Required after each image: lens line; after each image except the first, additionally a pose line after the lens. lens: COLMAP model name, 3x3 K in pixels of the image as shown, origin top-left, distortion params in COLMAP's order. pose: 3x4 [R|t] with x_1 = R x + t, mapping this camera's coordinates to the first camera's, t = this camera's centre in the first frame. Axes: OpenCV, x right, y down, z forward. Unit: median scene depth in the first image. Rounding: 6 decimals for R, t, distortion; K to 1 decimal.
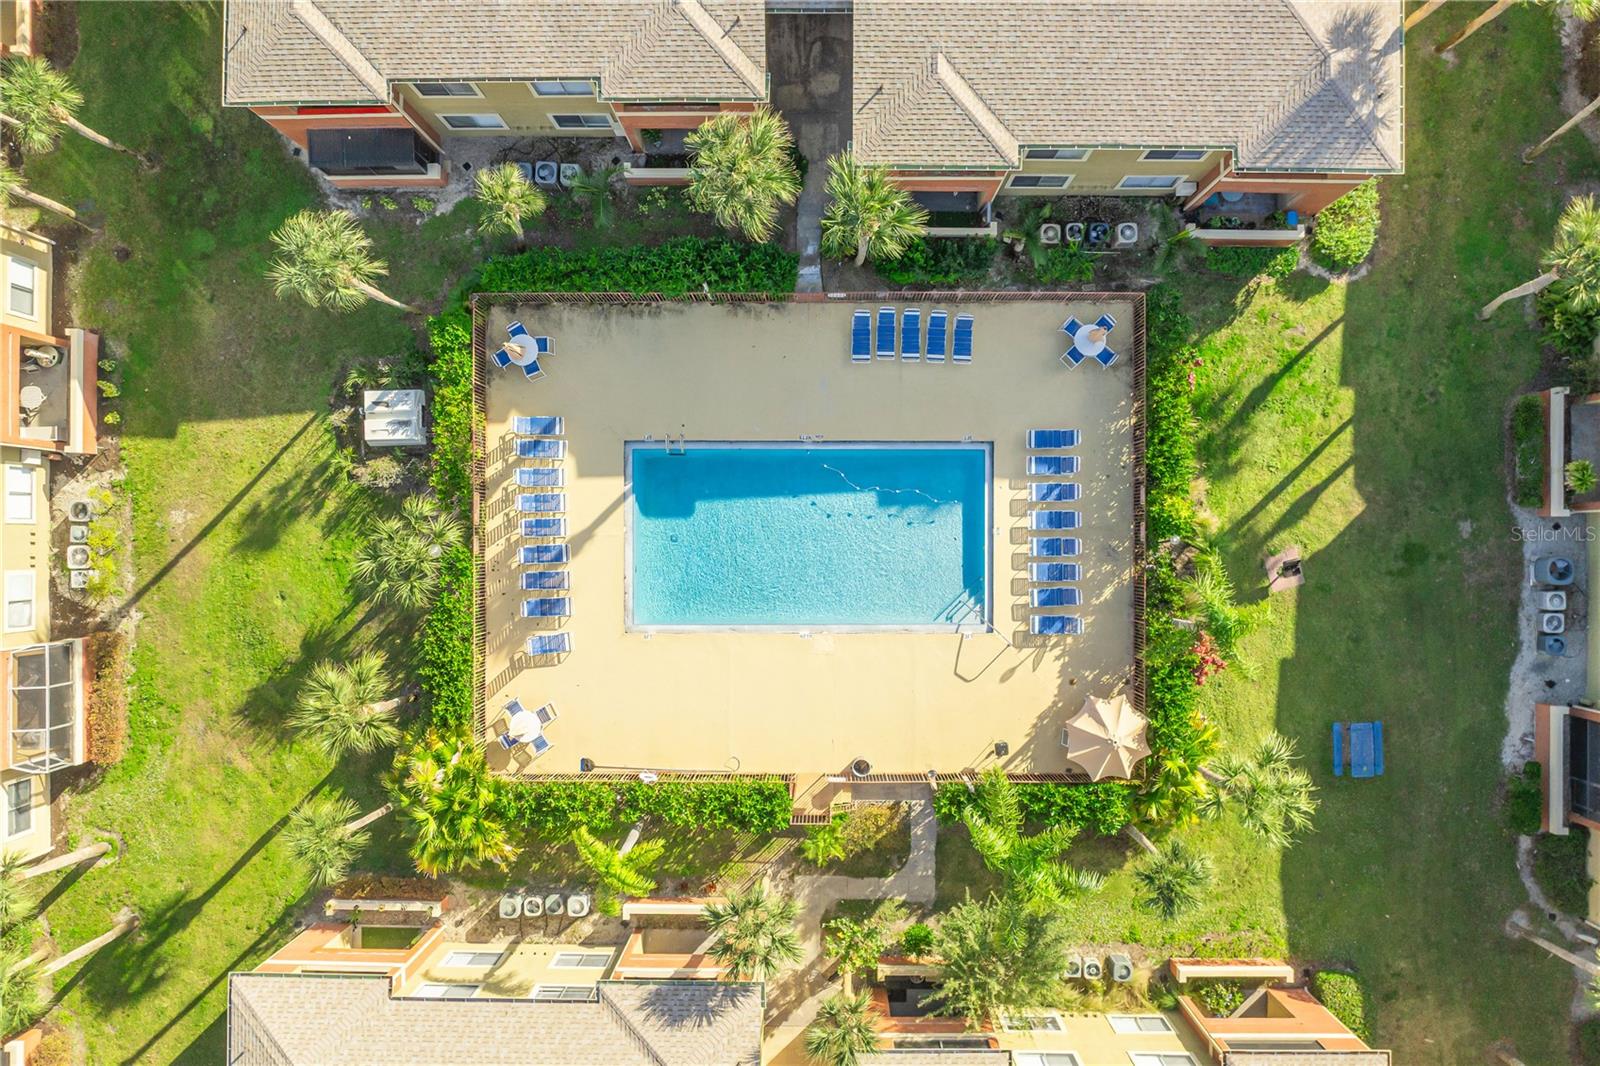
lens RADIAL K [[1119.7, 0, 800.0], [0, 1119.7, 533.0], [0, 0, 1]] dist [-0.039598, 0.001459]
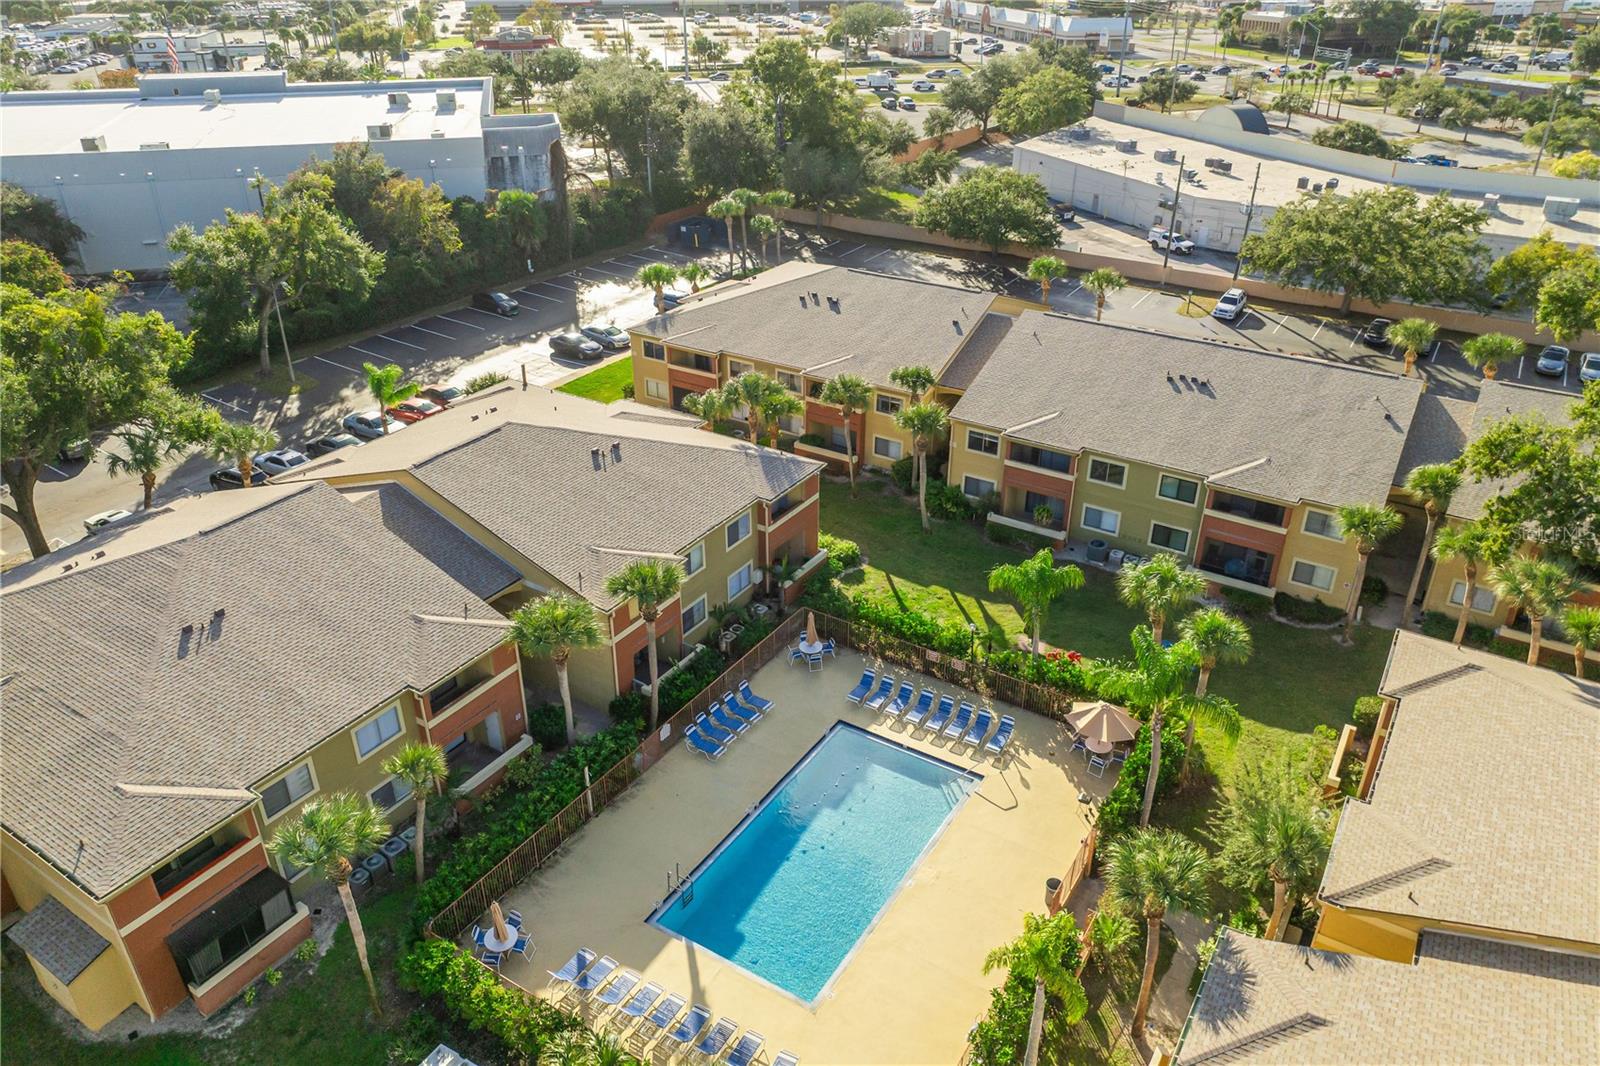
lens RADIAL K [[1119.7, 0, 800.0], [0, 1119.7, 533.0], [0, 0, 1]] dist [-0.039598, 0.001459]
pose [[0.532958, -0.382096, 0.754956, -0.684677], [0.846016, 0.256007, -0.467672, 0.395861], [-0.014579, 0.887955, 0.459700, 0.265326]]
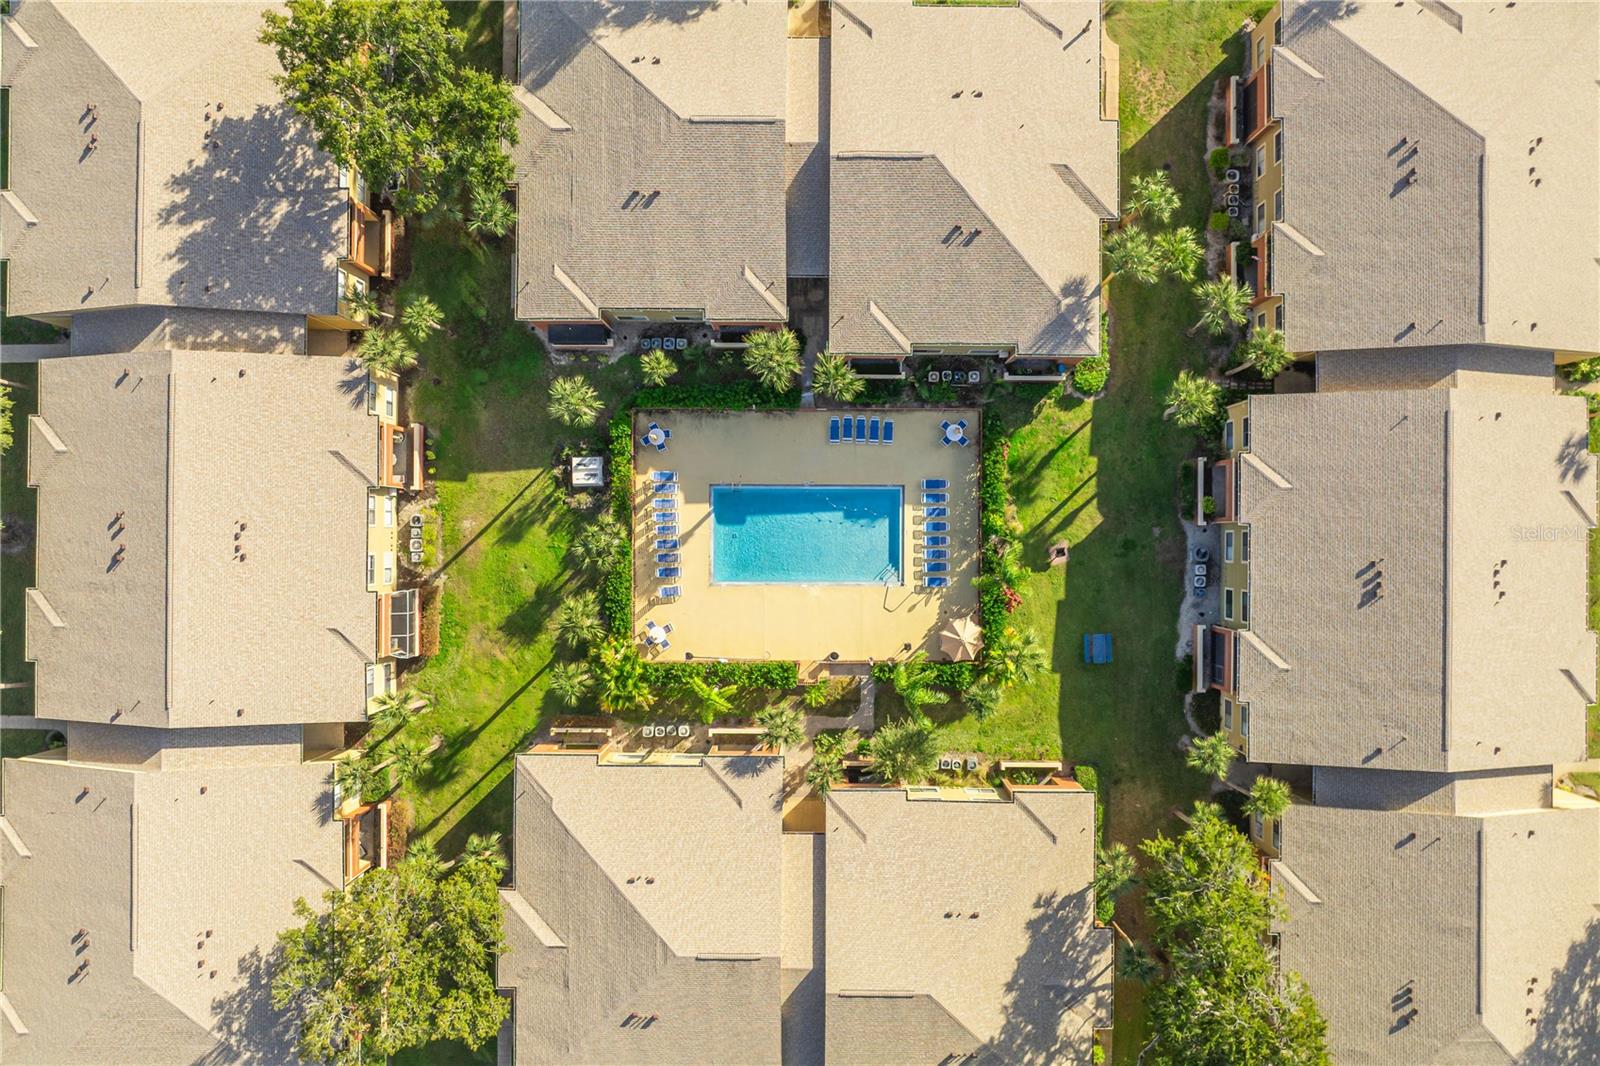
lens RADIAL K [[1119.7, 0, 800.0], [0, 1119.7, 533.0], [0, 0, 1]] dist [-0.039598, 0.001459]
pose [[0.999986, 0.001895, 0.005023, -0.013286], [-0.001895, 0.999998, 0.000074, -0.000536], [-0.005023, -0.000083, 0.999987, -0.896910]]
